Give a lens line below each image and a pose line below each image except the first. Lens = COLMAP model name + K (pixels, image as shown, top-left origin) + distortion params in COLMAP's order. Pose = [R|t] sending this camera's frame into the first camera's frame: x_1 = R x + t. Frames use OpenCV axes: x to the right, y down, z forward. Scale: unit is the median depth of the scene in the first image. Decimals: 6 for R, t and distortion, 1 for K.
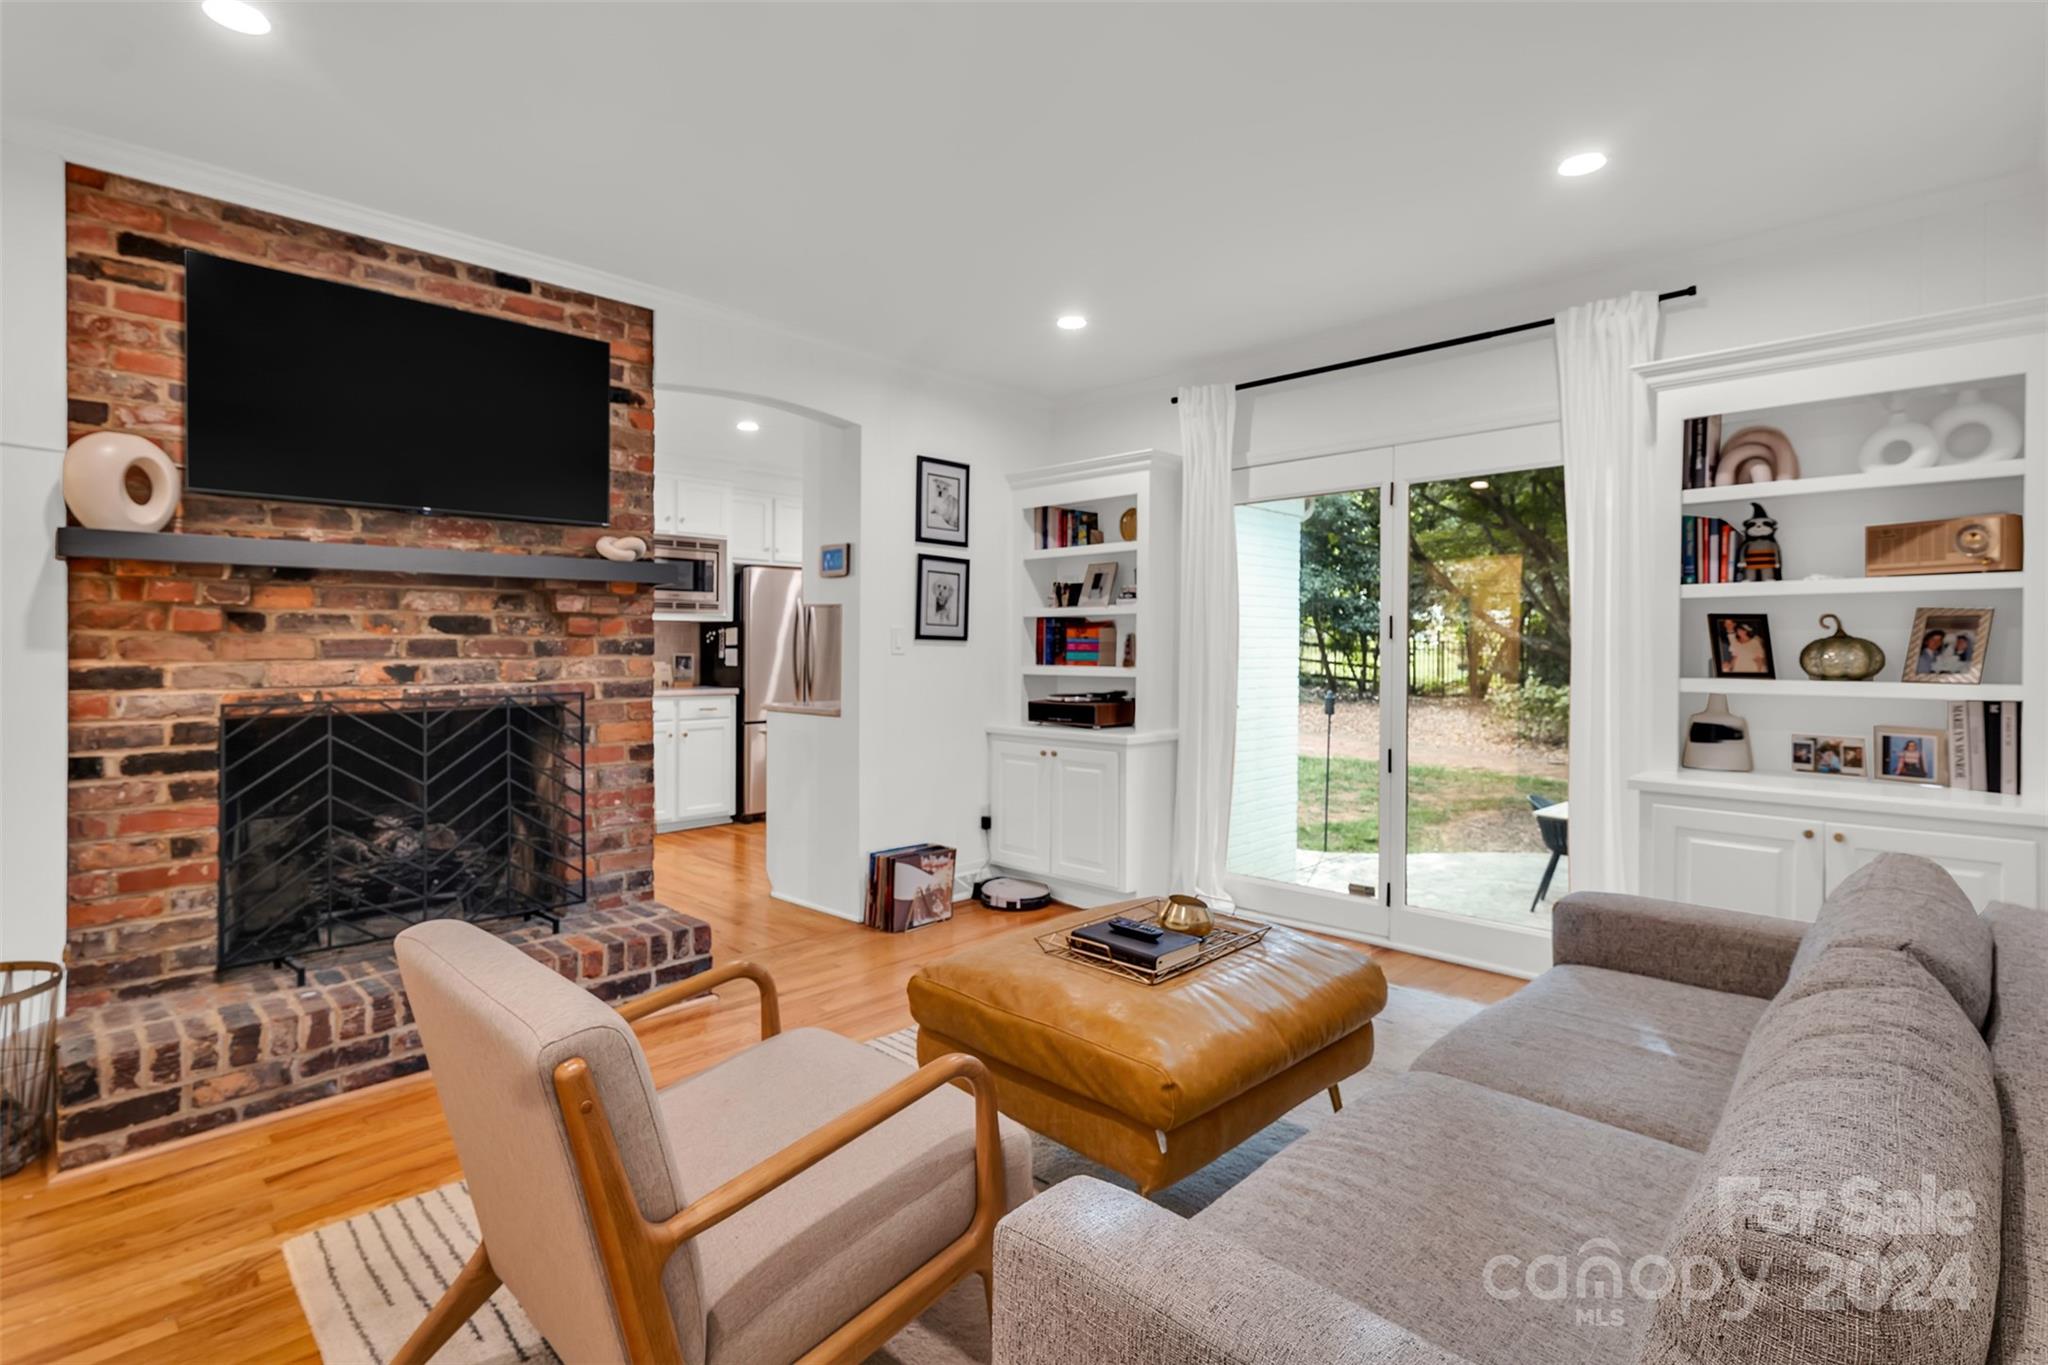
lens RADIAL K [[987.4, 0, 1035.2], [0, 987.4, 664.3], [0, 0, 1]] dist [0.001241, 0.000879]
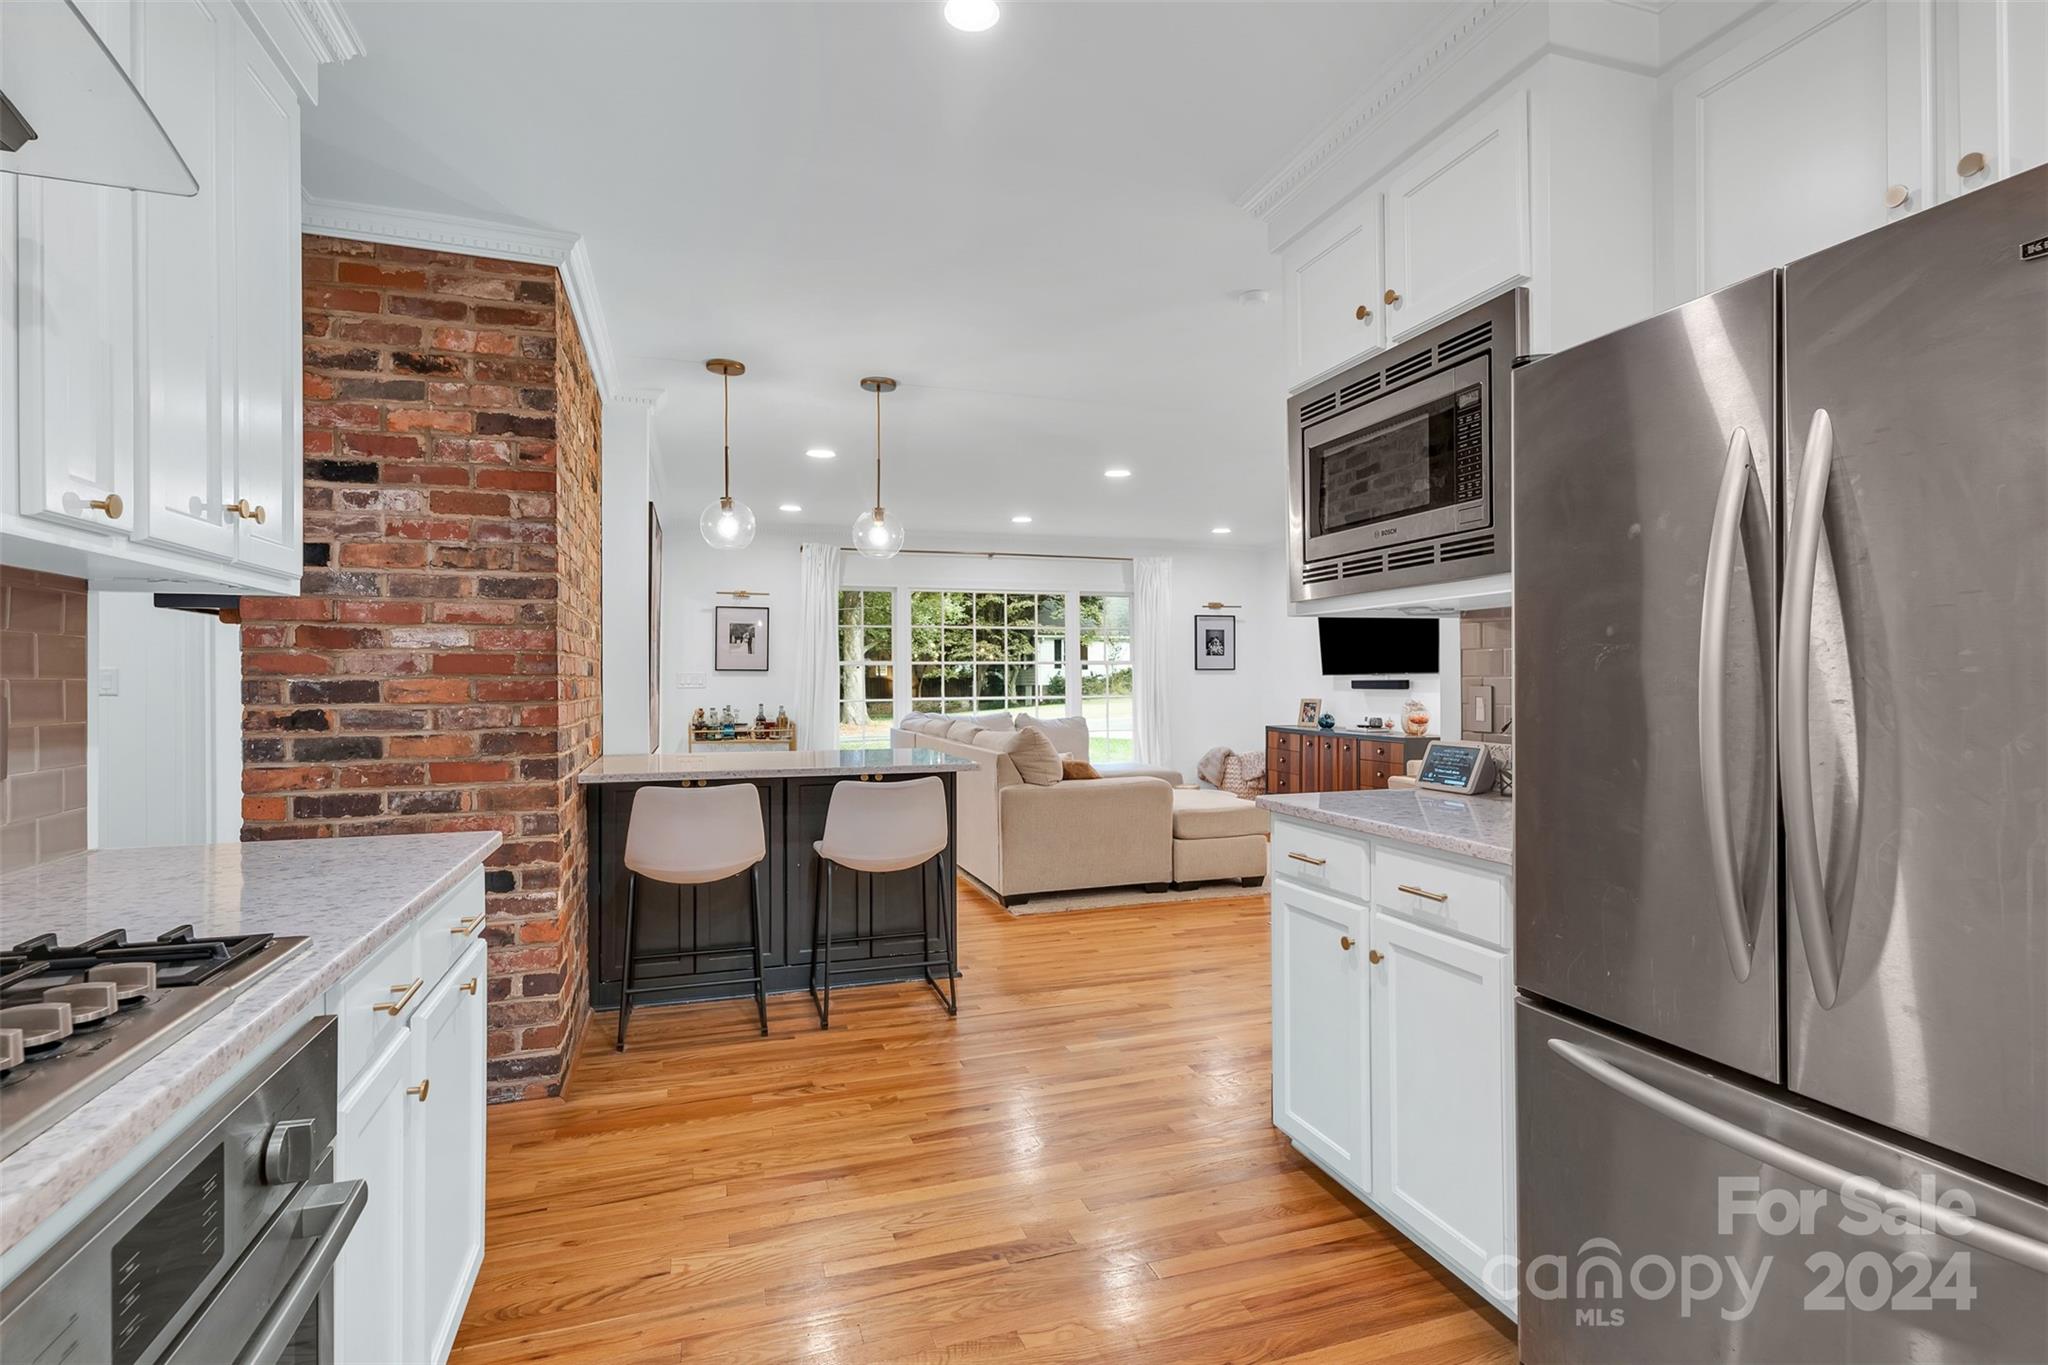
lens RADIAL K [[987.4, 0, 1035.2], [0, 987.4, 664.3], [0, 0, 1]] dist [0.001241, 0.000879]
pose [[-0.453182, -0.018331, -0.891230, -0.011741], [-0.011963, 0.999824, -0.014481, -0.017731], [0.891338, 0.004099, -0.453321, 0.987592]]
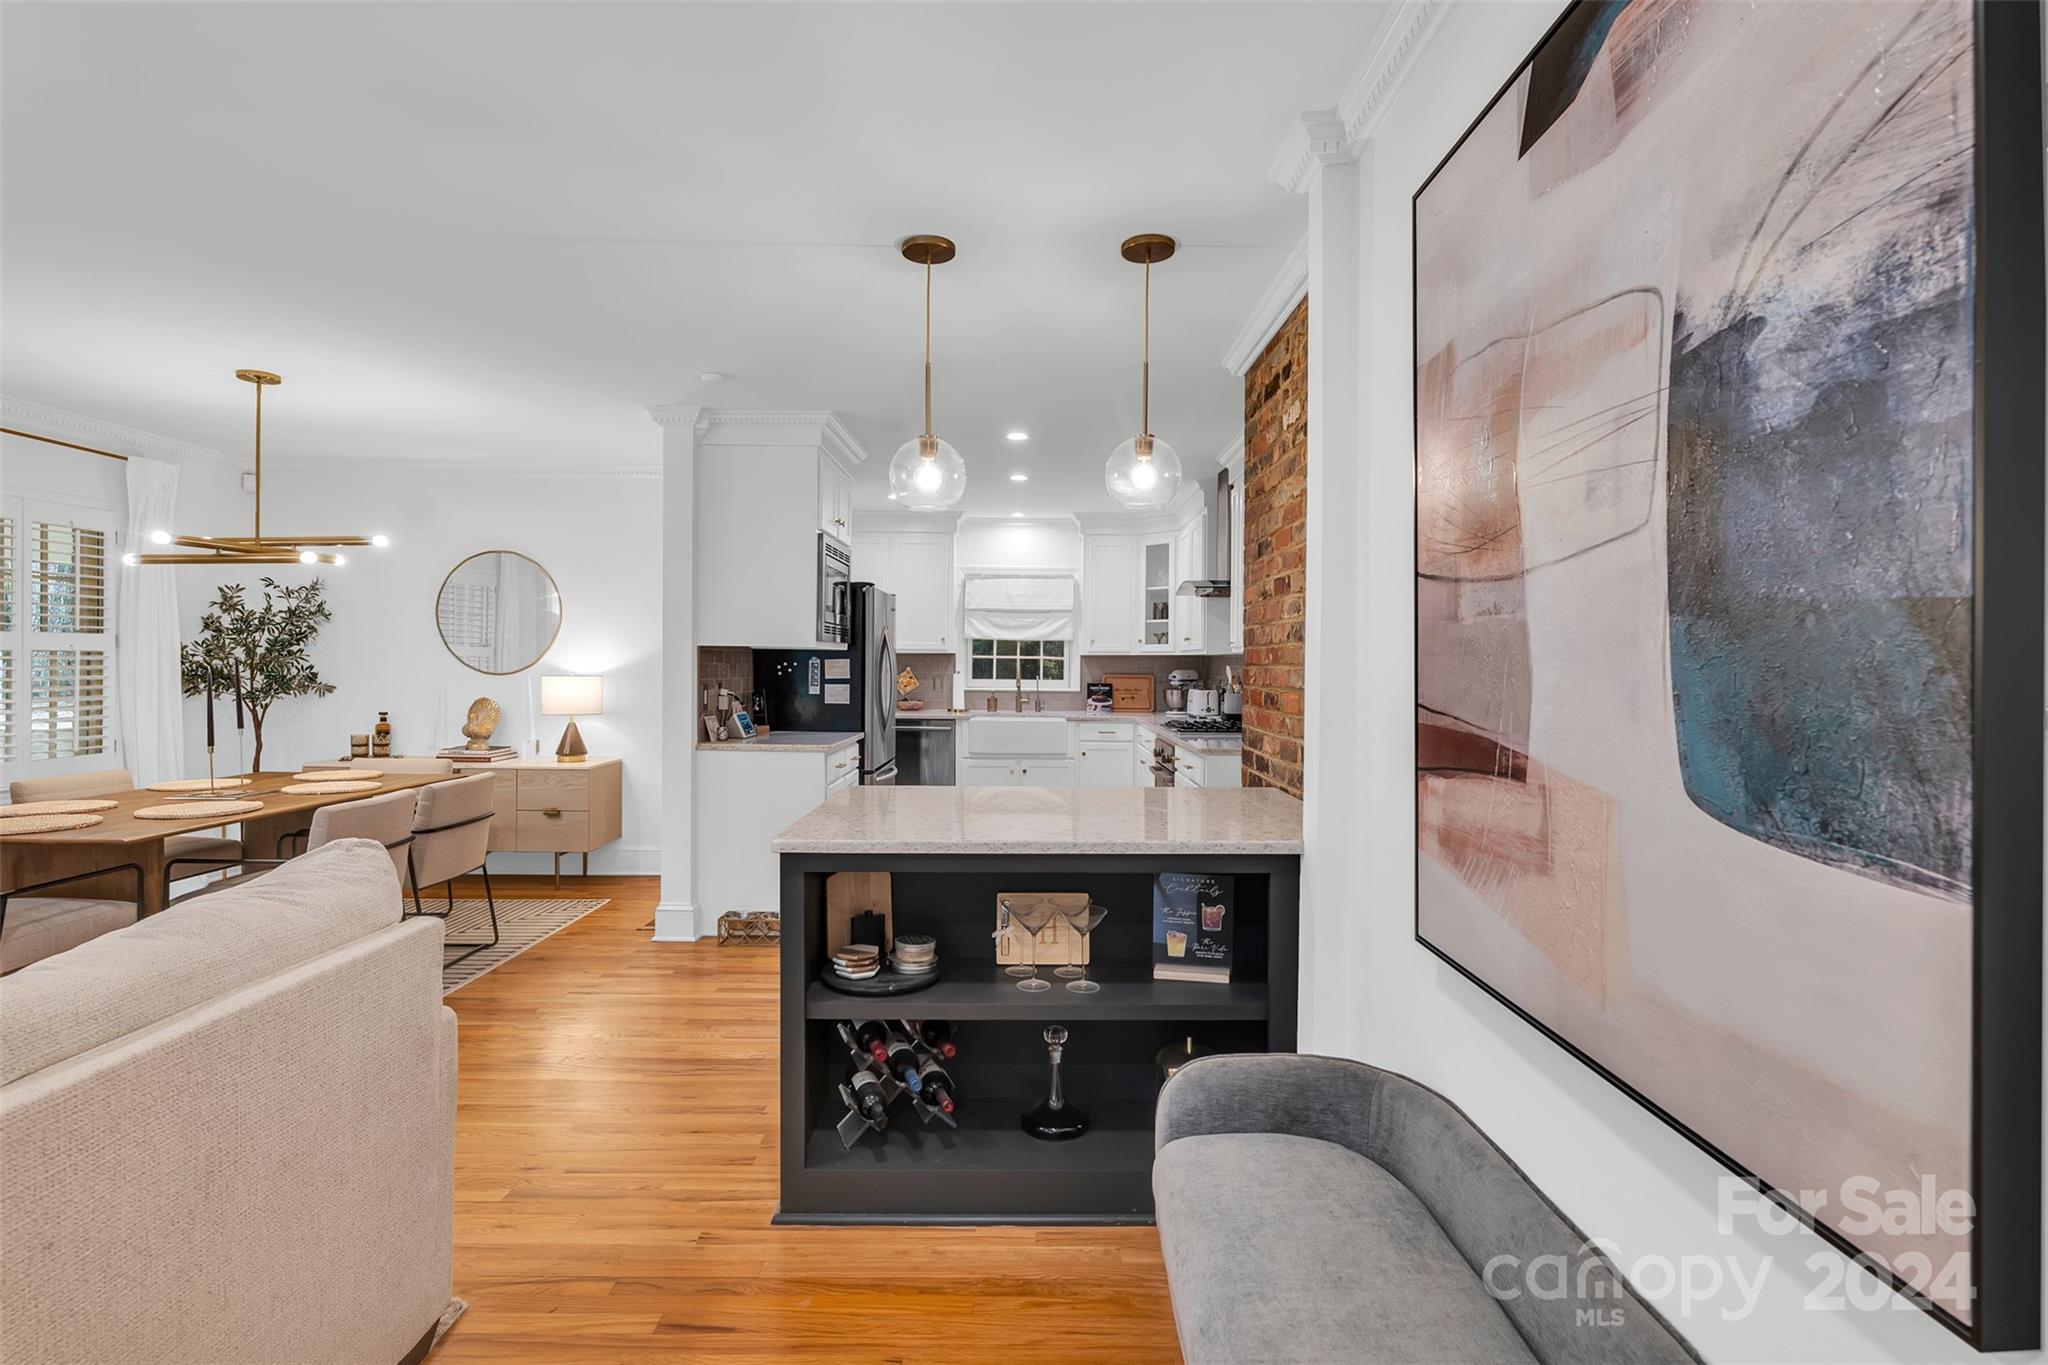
lens RADIAL K [[987.4, 0, 1035.2], [0, 987.4, 664.3], [0, 0, 1]] dist [0.001241, 0.000879]
pose [[0.711145, -0.001361, 0.703045, -0.766585], [0.008373, 0.999944, -0.006534, -0.025083], [-0.702996, 0.010533, 0.711116, 0.302585]]
